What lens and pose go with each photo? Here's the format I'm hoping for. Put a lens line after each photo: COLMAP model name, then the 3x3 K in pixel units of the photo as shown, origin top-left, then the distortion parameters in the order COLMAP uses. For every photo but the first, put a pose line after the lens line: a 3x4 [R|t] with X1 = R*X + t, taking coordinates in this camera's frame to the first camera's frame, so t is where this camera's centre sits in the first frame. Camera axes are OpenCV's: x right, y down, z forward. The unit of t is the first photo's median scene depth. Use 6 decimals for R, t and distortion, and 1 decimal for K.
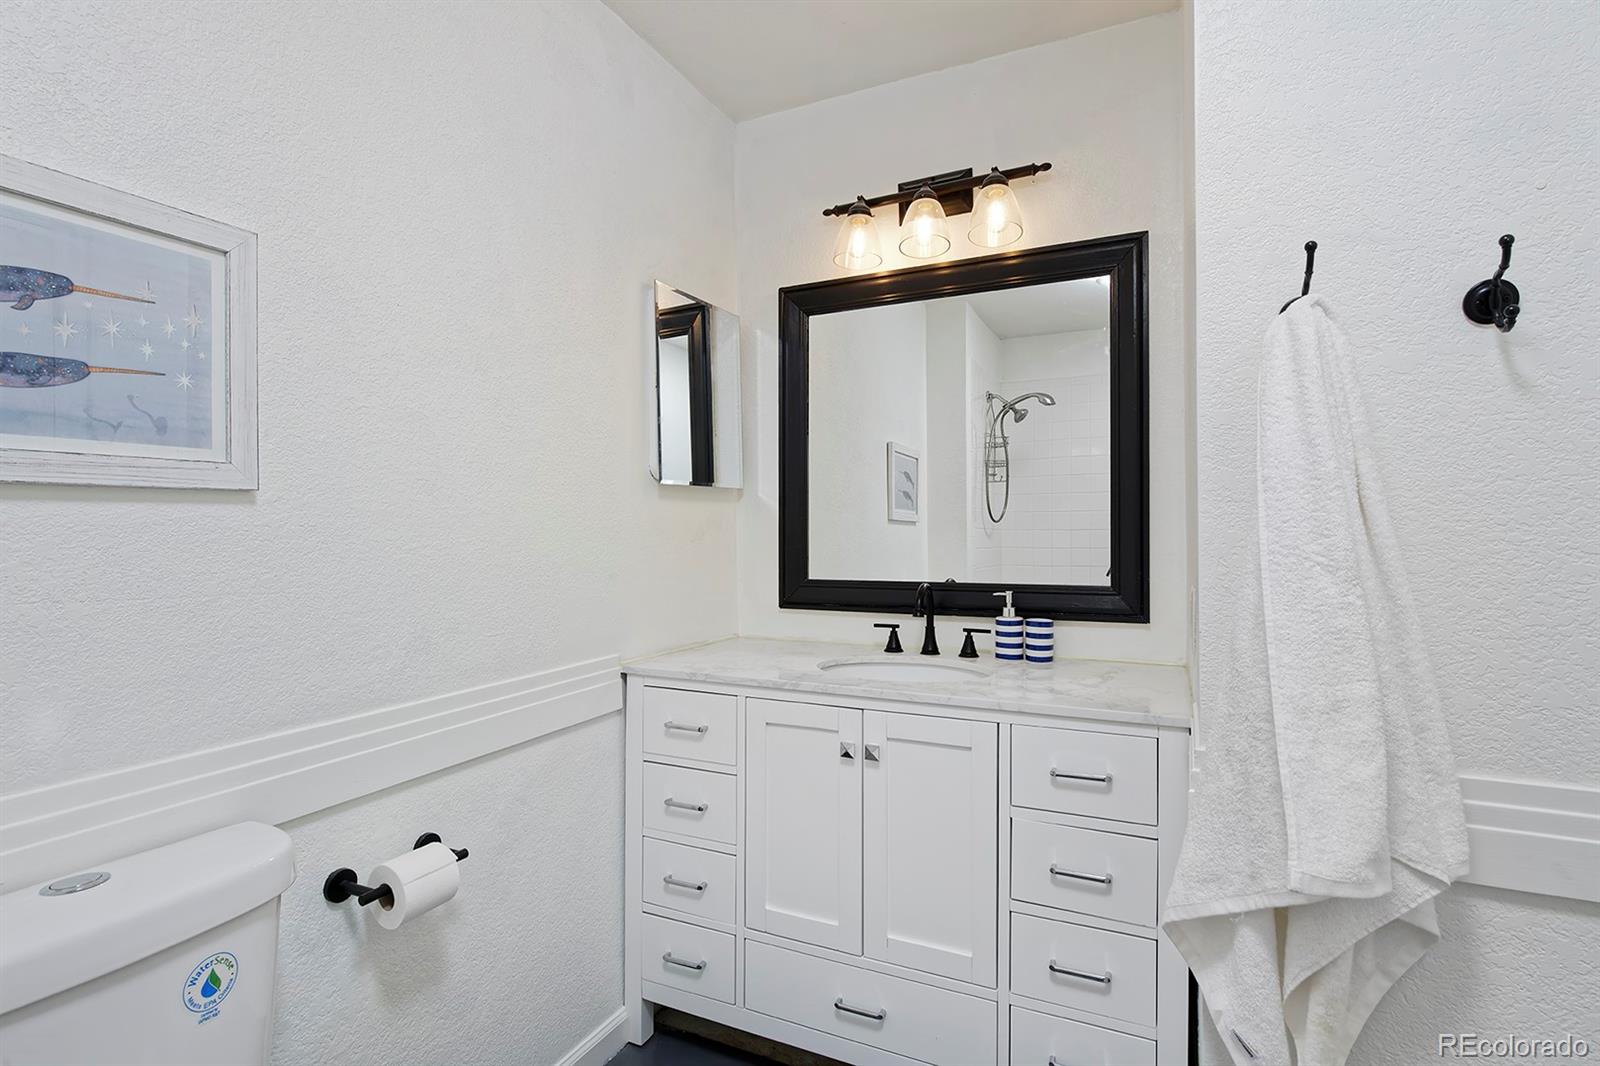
lens RADIAL K [[802.1, 0, 800.0], [0, 802.1, 533.0], [0, 0, 1]] dist [0.001021, -0.000083]
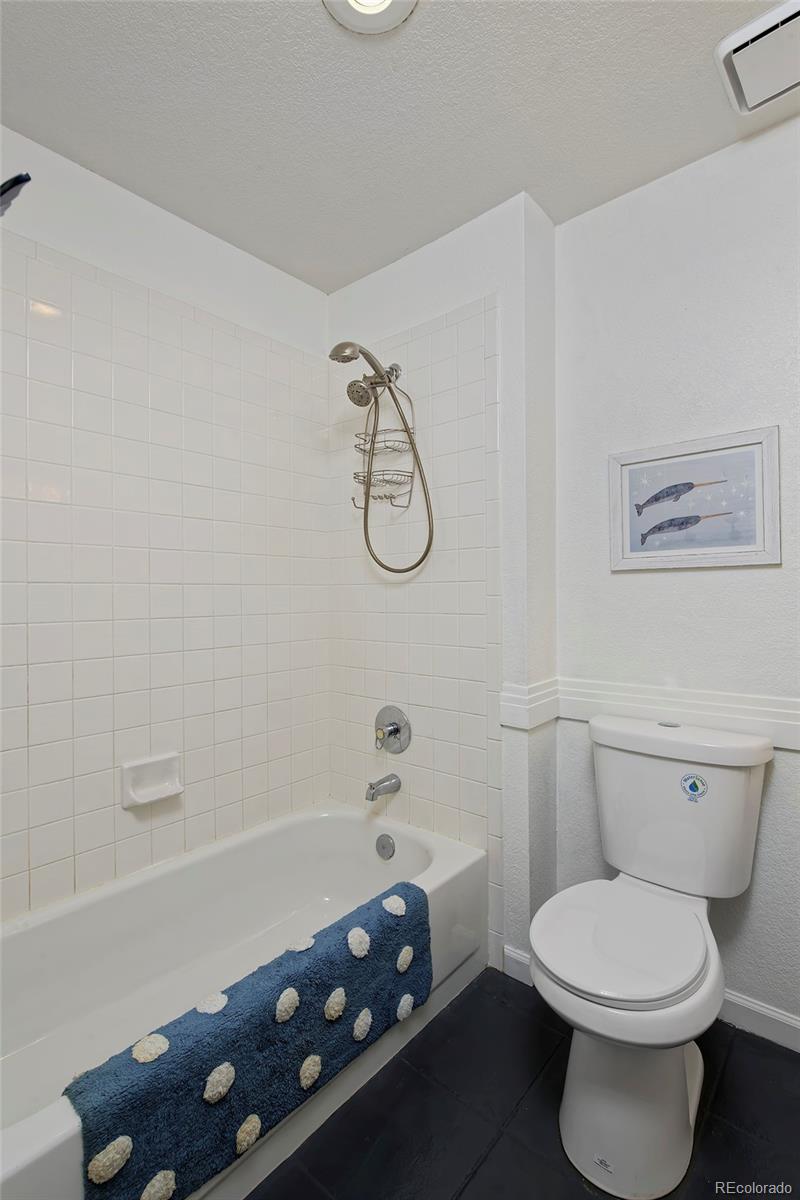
lens RADIAL K [[560.0, 0, 400.0], [0, 560.0, 600.0], [0, 0, 1]] dist [0.000010, -0.000006]
pose [[-0.257773, 0.016384, -0.966067, 0.420864], [0.007761, 0.999859, 0.014886, 0.002240], [0.966174, -0.003661, -0.257864, 0.256134]]
